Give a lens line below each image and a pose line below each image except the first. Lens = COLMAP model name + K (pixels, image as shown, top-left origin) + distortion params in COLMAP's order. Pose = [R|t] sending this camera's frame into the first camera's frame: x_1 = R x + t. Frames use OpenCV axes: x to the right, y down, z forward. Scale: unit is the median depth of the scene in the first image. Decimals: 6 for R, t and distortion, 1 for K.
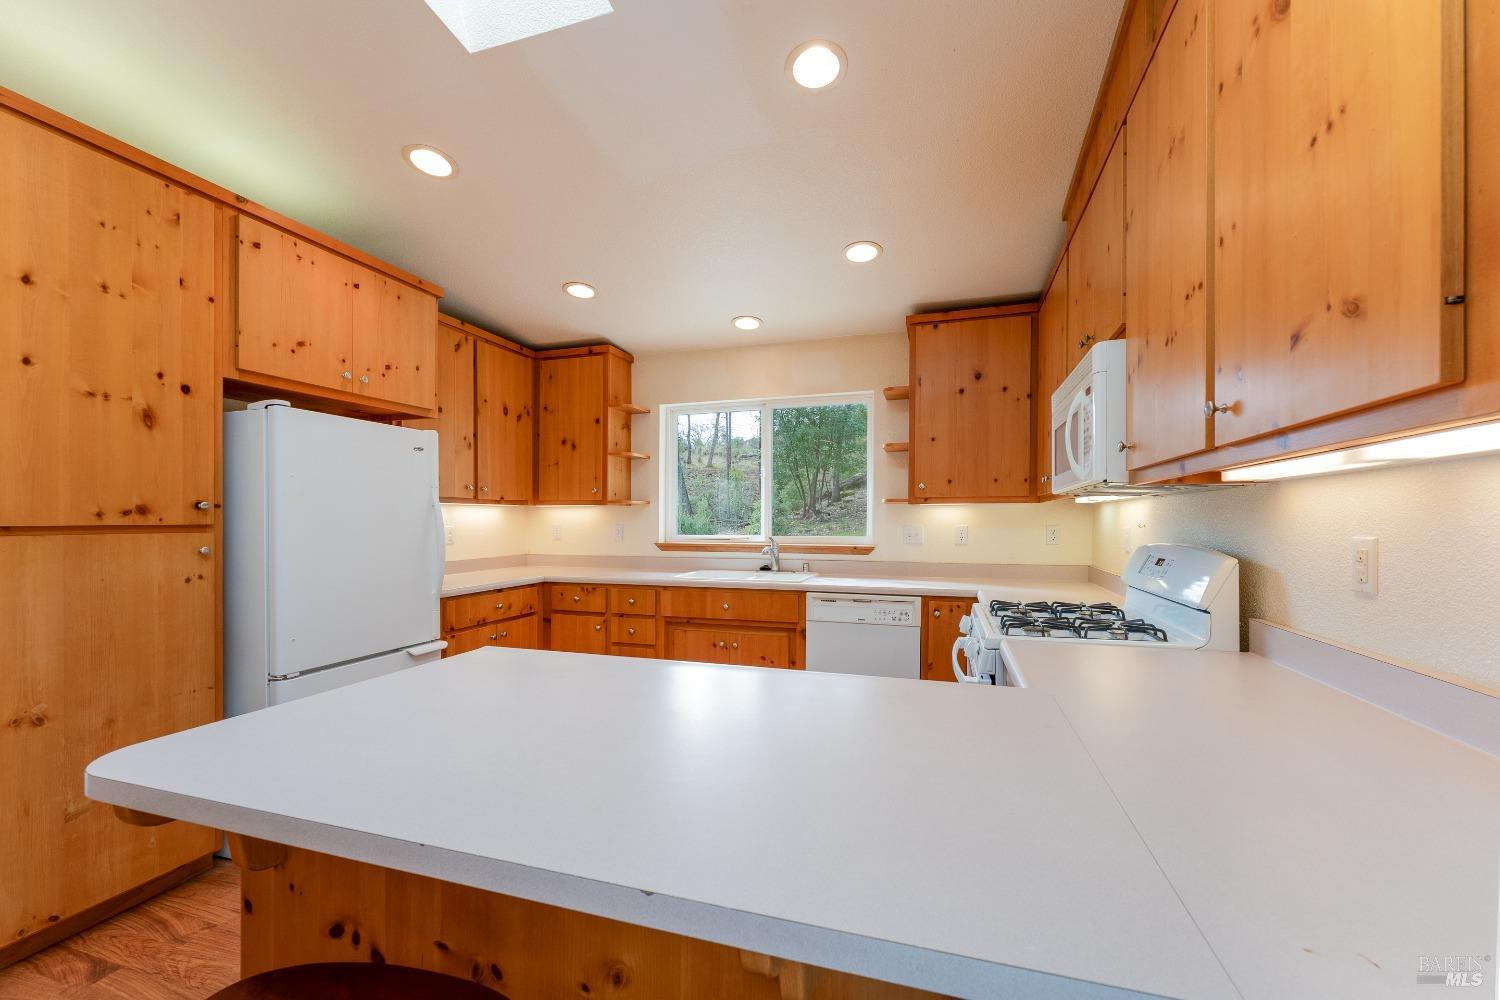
lens RADIAL K [[610.4, 0, 754.2], [0, 610.4, 527.0], [0, 0, 1]] dist [0.001671, 0.000074]
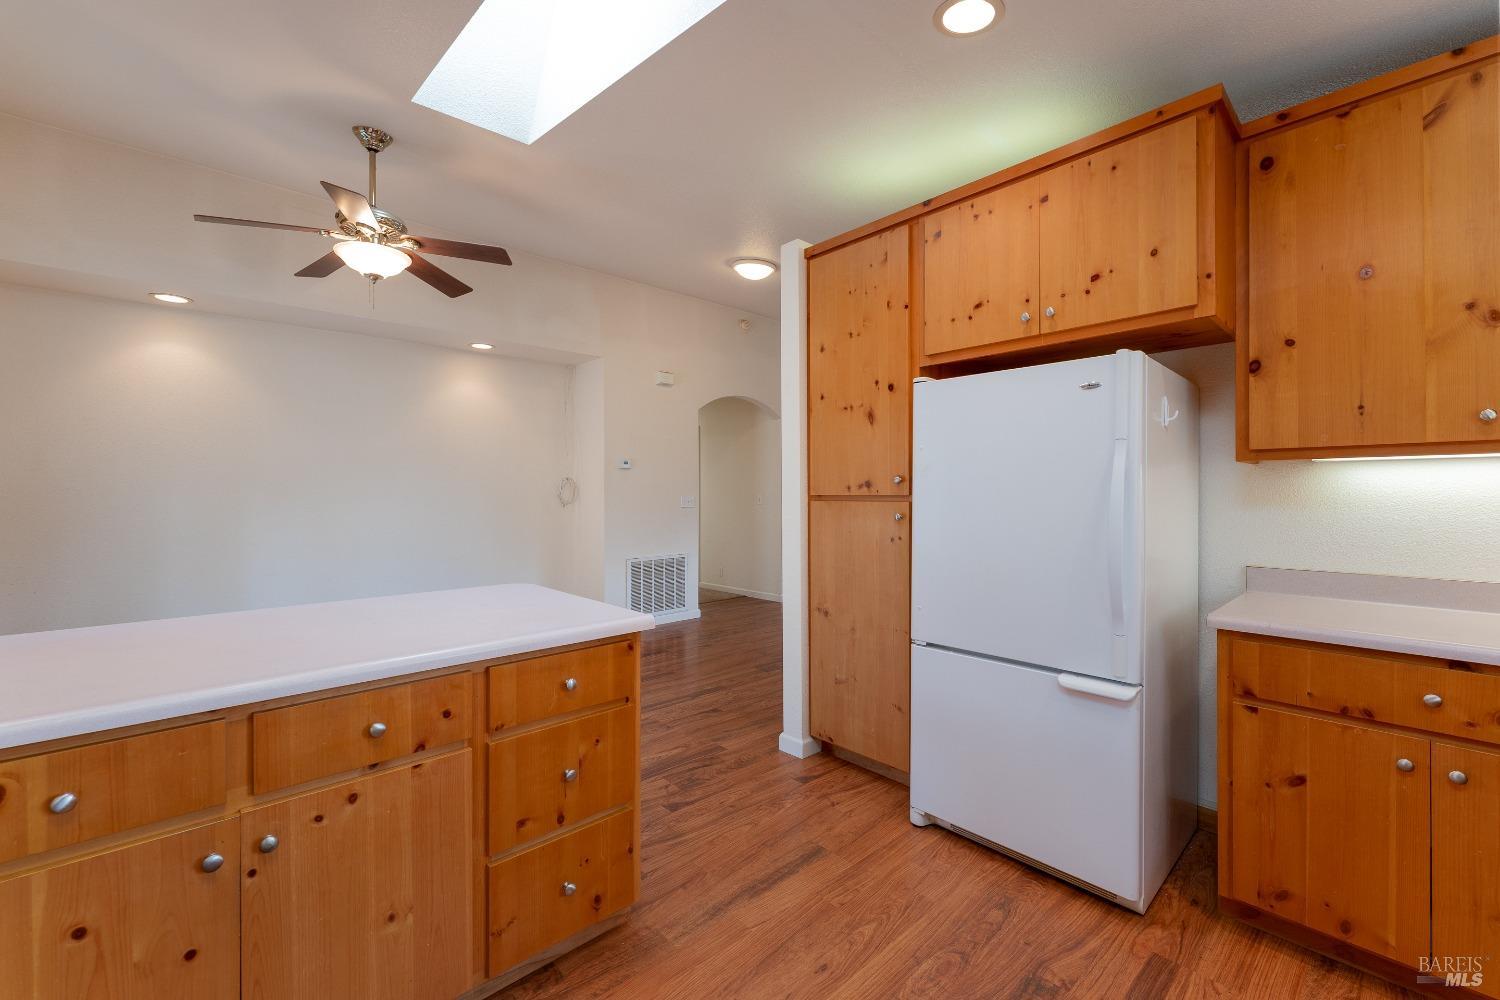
lens RADIAL K [[606.3, 0, 744.3], [0, 606.3, 492.4], [0, 0, 1]] dist [0.000205, 0.000054]
pose [[-0.502573, -0.005032, -0.864520, 0.186465], [-0.013145, 0.999912, 0.001822, -0.005018], [0.864435, 0.012280, -0.502595, 0.854181]]
